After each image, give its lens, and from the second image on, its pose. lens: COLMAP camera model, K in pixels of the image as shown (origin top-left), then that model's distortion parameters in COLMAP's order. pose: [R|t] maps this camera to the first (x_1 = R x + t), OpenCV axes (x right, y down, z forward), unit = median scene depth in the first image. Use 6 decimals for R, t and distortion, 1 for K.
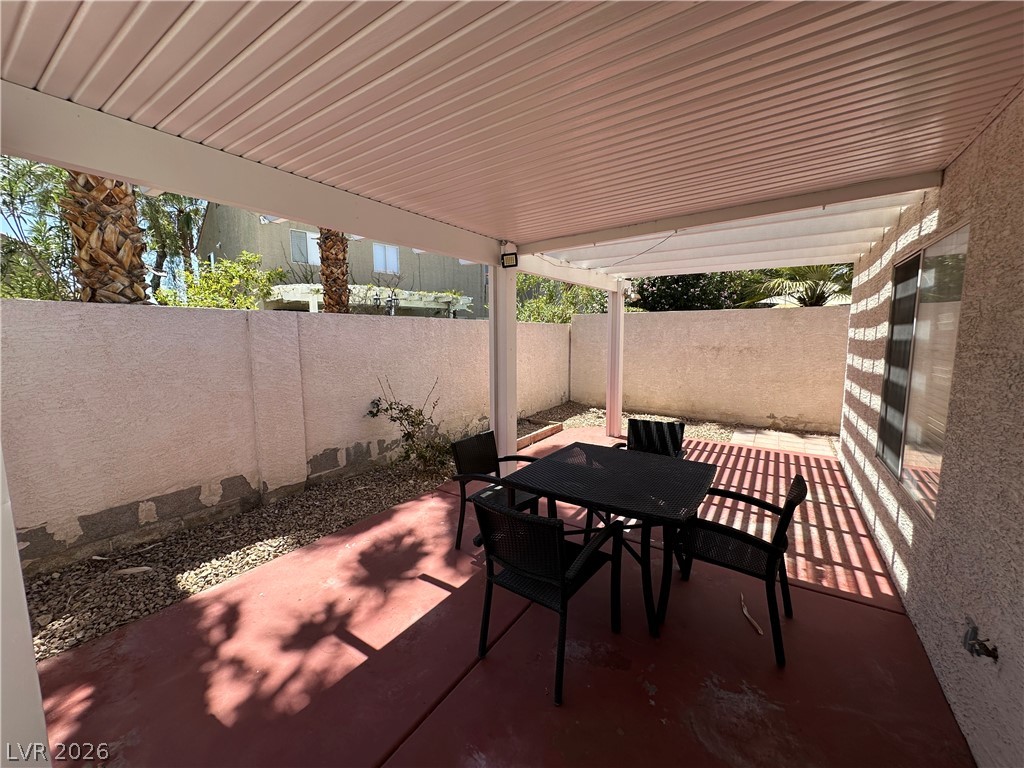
lens RADIAL K [[408.8, 0, 512.1], [0, 408.8, 382.9], [0, 0, 1]] dist [-0.001799, 0.000558]
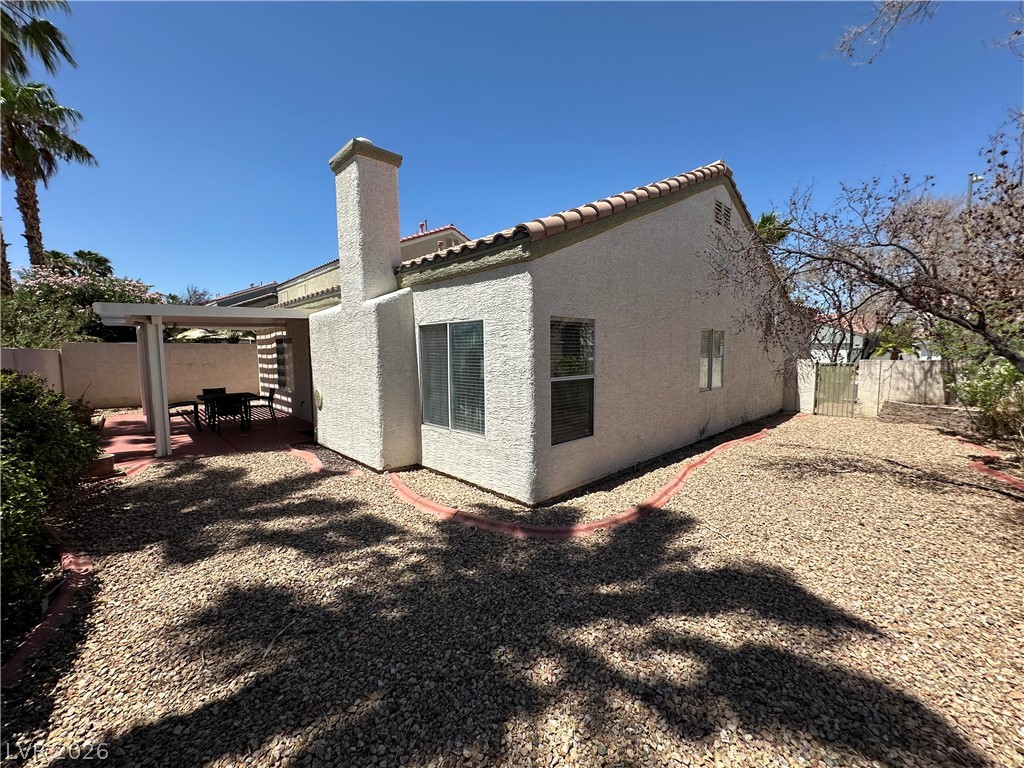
lens RADIAL K [[408.8, 0, 512.1], [0, 408.8, 382.9], [0, 0, 1]] dist [-0.001799, 0.000558]
pose [[0.219090, -0.065784, 0.973484, -1.142846], [0.112257, 0.992799, 0.041825, 0.101167], [-0.969225, 0.100117, 0.224897, -0.959887]]
